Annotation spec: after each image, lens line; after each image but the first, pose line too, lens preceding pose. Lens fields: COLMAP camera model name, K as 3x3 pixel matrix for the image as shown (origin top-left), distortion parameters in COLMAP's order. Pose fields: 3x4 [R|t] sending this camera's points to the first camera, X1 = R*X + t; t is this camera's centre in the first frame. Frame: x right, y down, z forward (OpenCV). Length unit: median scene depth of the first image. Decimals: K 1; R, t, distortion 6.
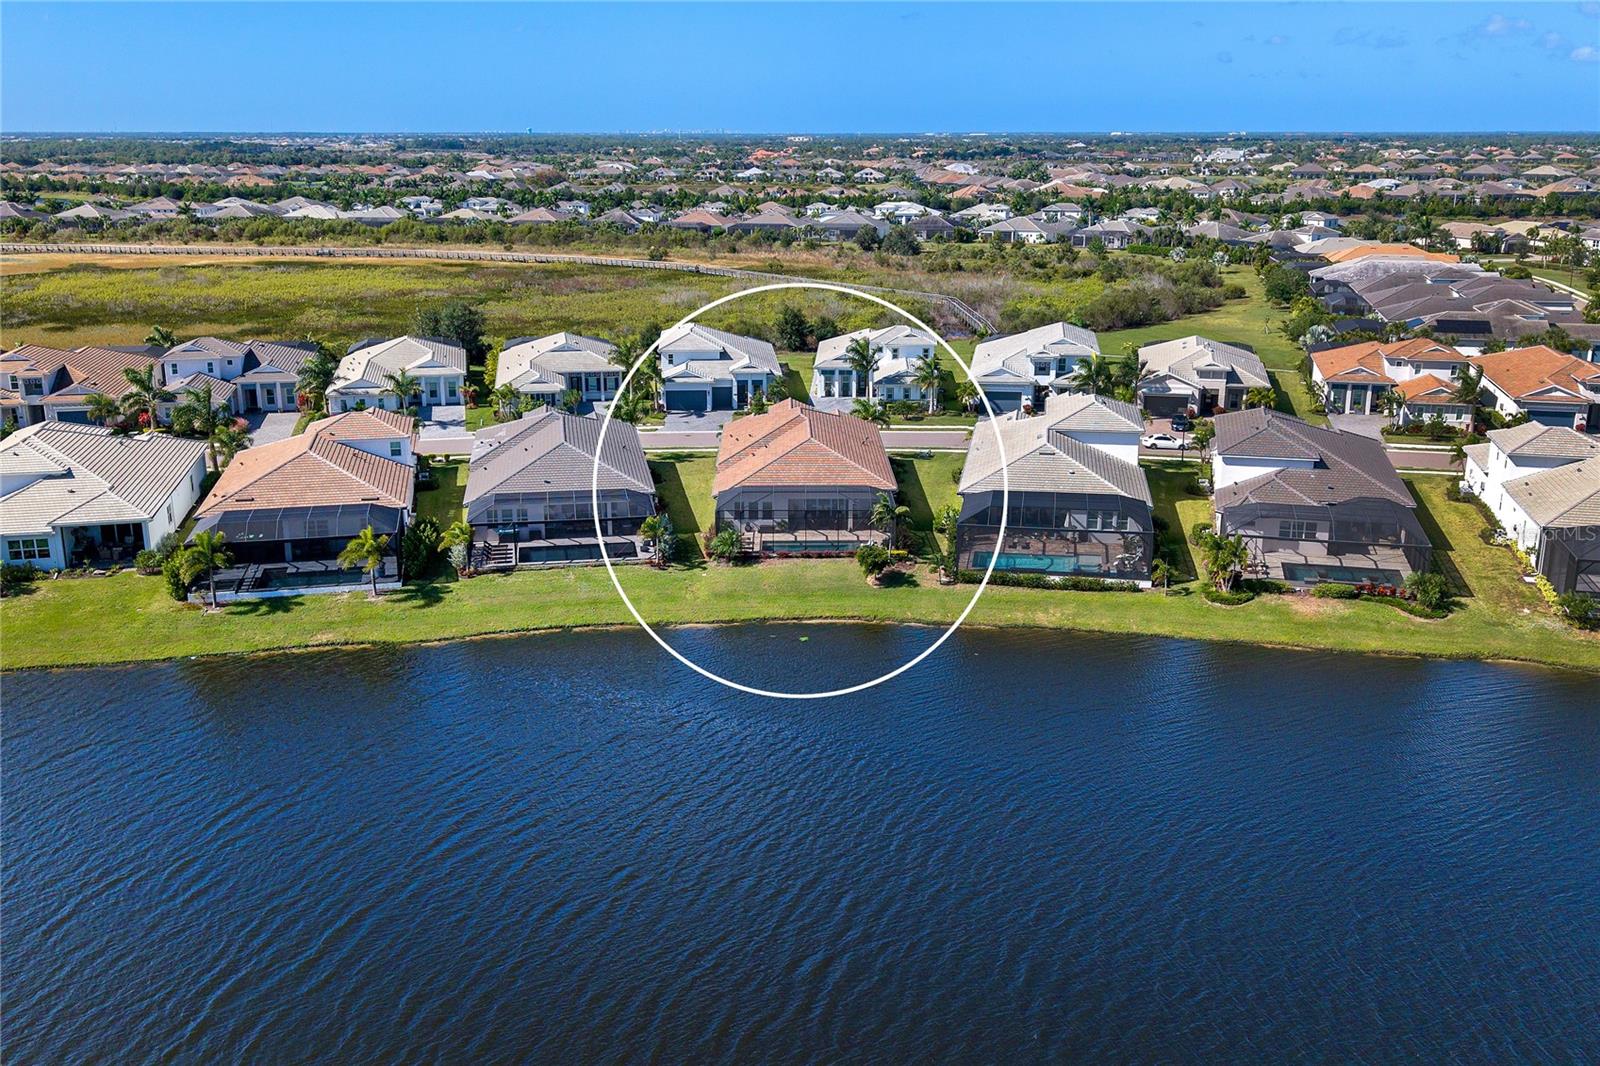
lens RADIAL K [[1103.1, 0, 800.0], [0, 1103.1, 533.0], [0, 0, 1]] dist [-0.006752, 0.001458]
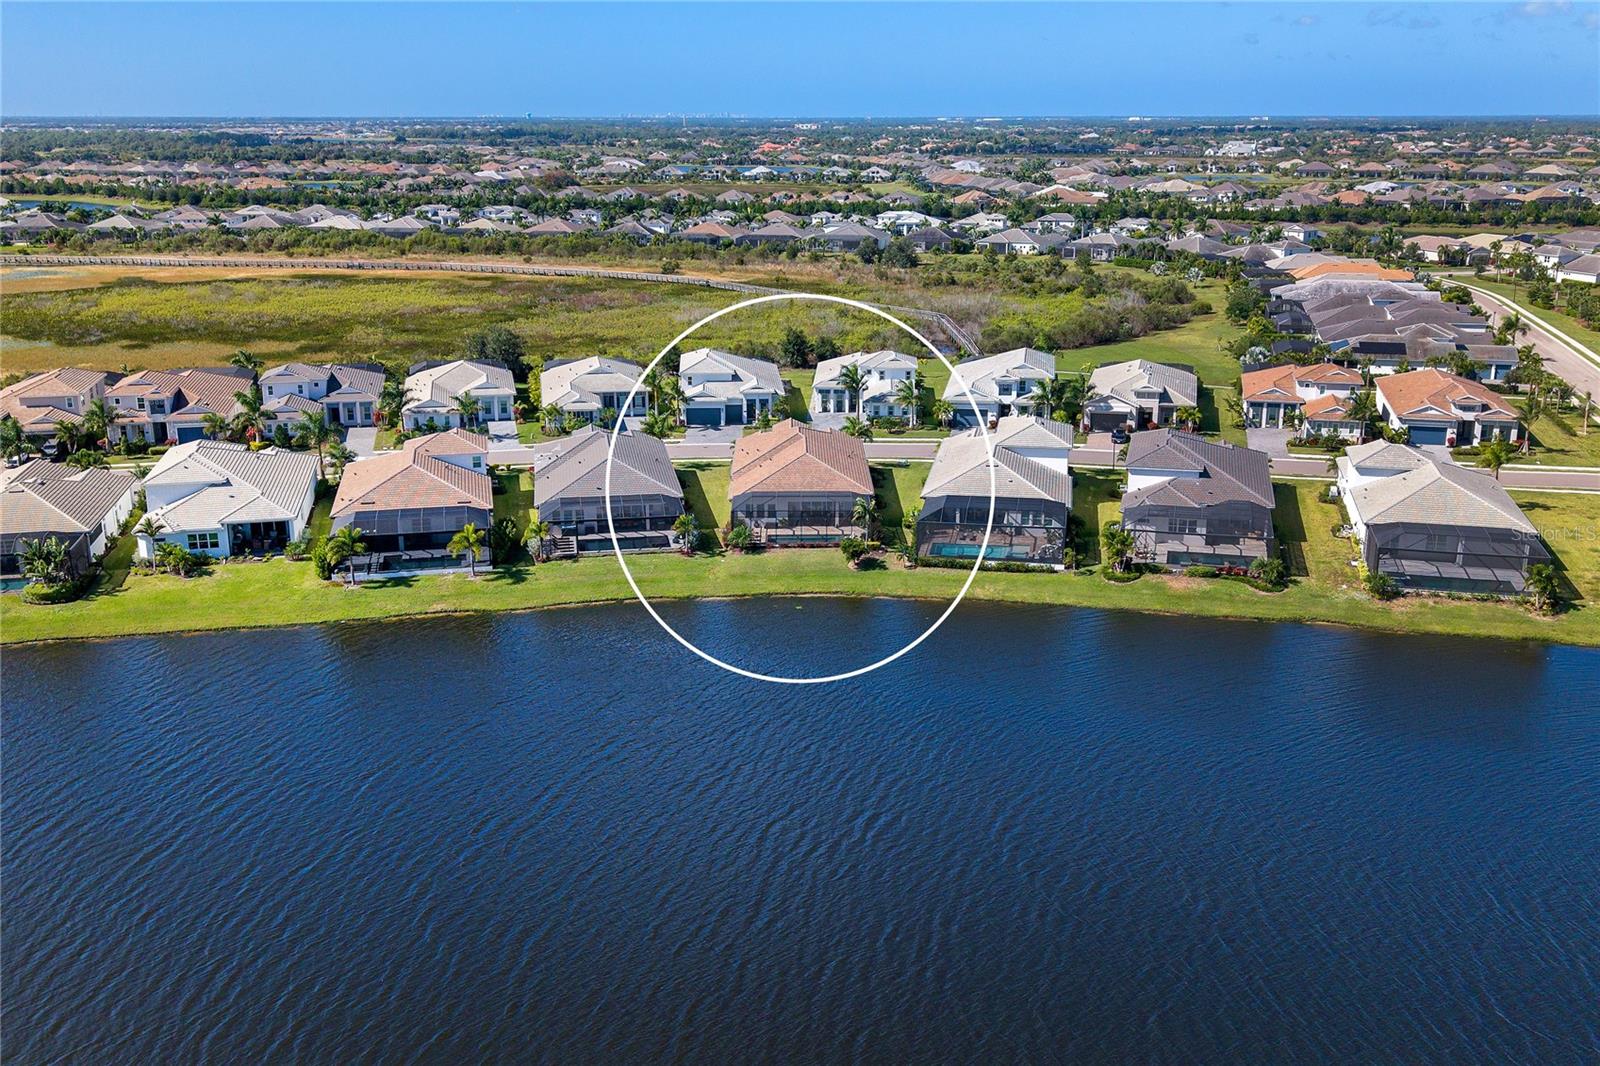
lens RADIAL K [[1134.5, 0, 800.0], [0, 1134.5, 533.0], [0, 0, 1]] dist [0.002018, -0.000608]
pose [[0.999972, -0.000609, -0.007409, 0.009045], [0.000621, 0.999998, 0.001652, 0.002132], [0.007408, -0.001657, 0.999971, -0.215834]]
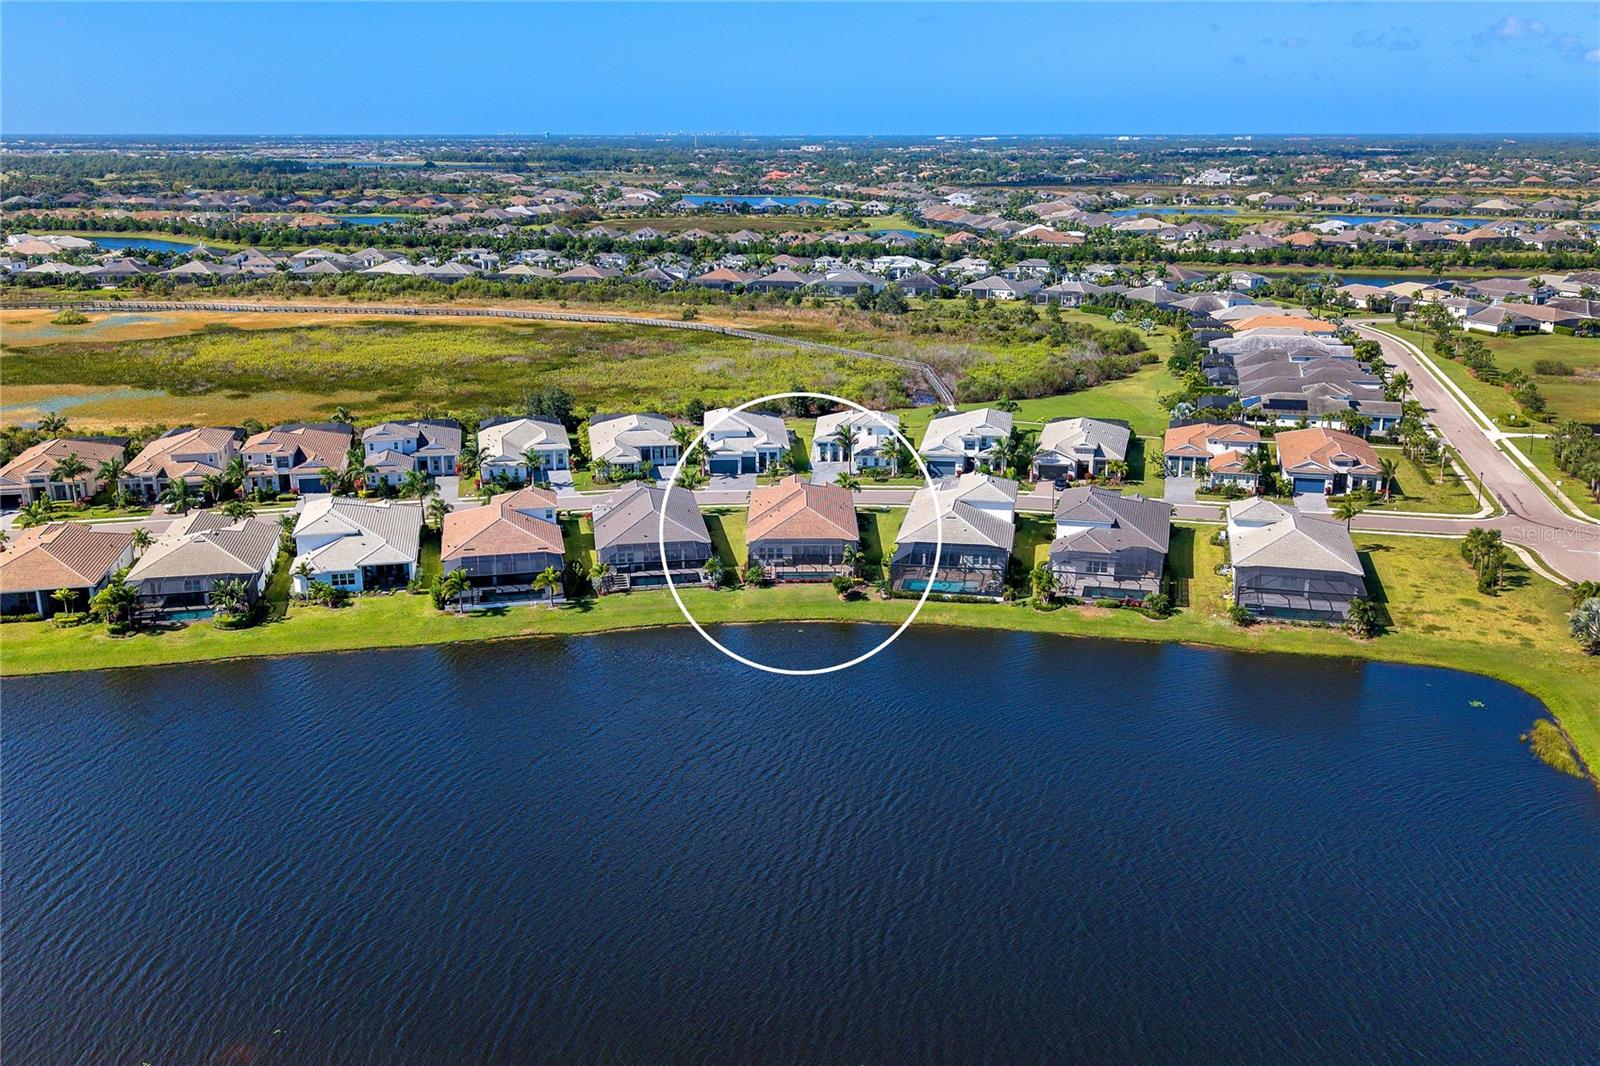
lens RADIAL K [[1075.2, 0, 800.0], [0, 1075.2, 533.0], [0, 0, 1]] dist [0.012992, -0.000990]
pose [[0.999910, -0.001889, -0.013246, 0.015379], [0.001918, 0.999996, 0.002146, -0.037560], [0.013242, -0.002171, 0.999910, -0.416302]]
